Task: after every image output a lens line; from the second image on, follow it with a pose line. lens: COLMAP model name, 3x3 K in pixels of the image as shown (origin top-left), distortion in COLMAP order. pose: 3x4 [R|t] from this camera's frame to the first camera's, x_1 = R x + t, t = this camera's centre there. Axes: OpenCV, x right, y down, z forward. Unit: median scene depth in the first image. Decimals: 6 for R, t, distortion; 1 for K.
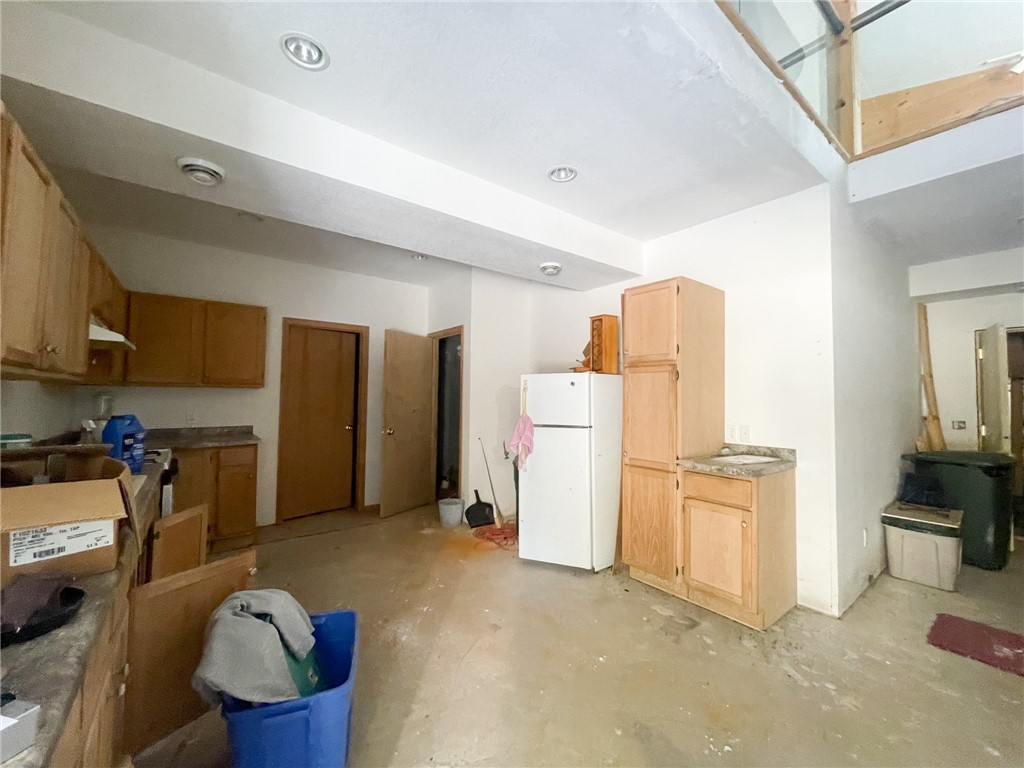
lens RADIAL K [[412.6, 0, 511.4], [0, 412.6, 379.5], [0, 0, 1]] dist [-0.002352, -0.000296]
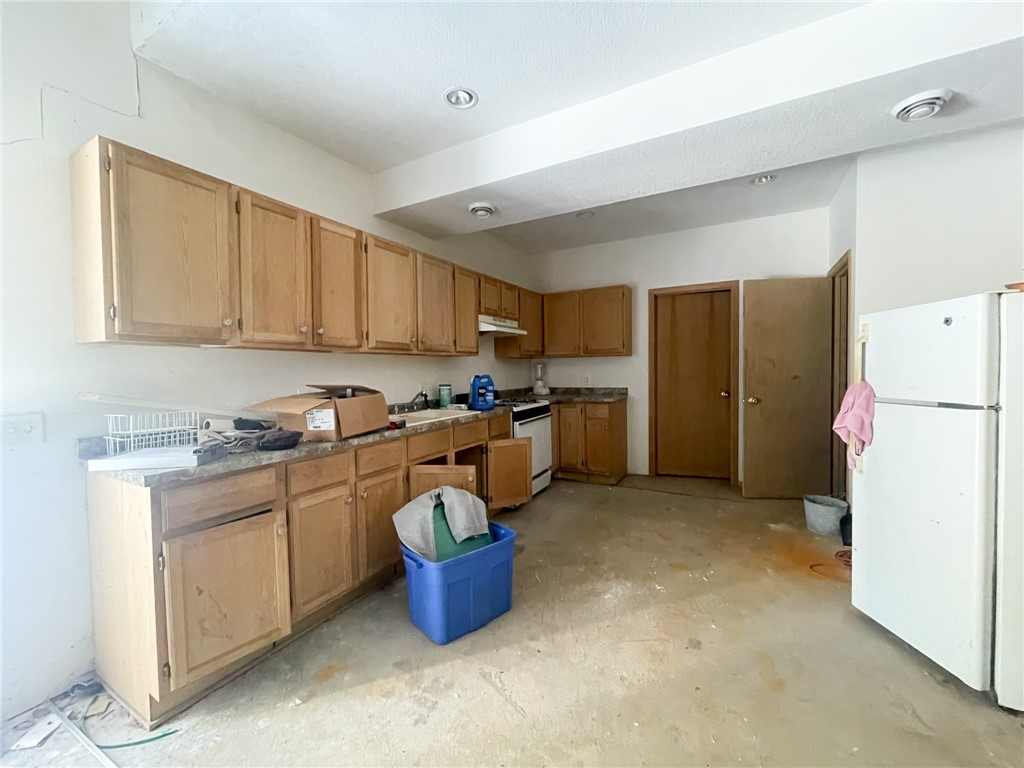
lens RADIAL K [[411.2, 0, 510.2], [0, 411.2, 380.0], [0, 0, 1]] dist [-0.000572, -0.000276]
pose [[0.390308, 0.012956, -0.920593, 0.431799], [0.057913, 0.997575, 0.038593, 0.033788], [0.918861, -0.068377, 0.388611, 0.319874]]
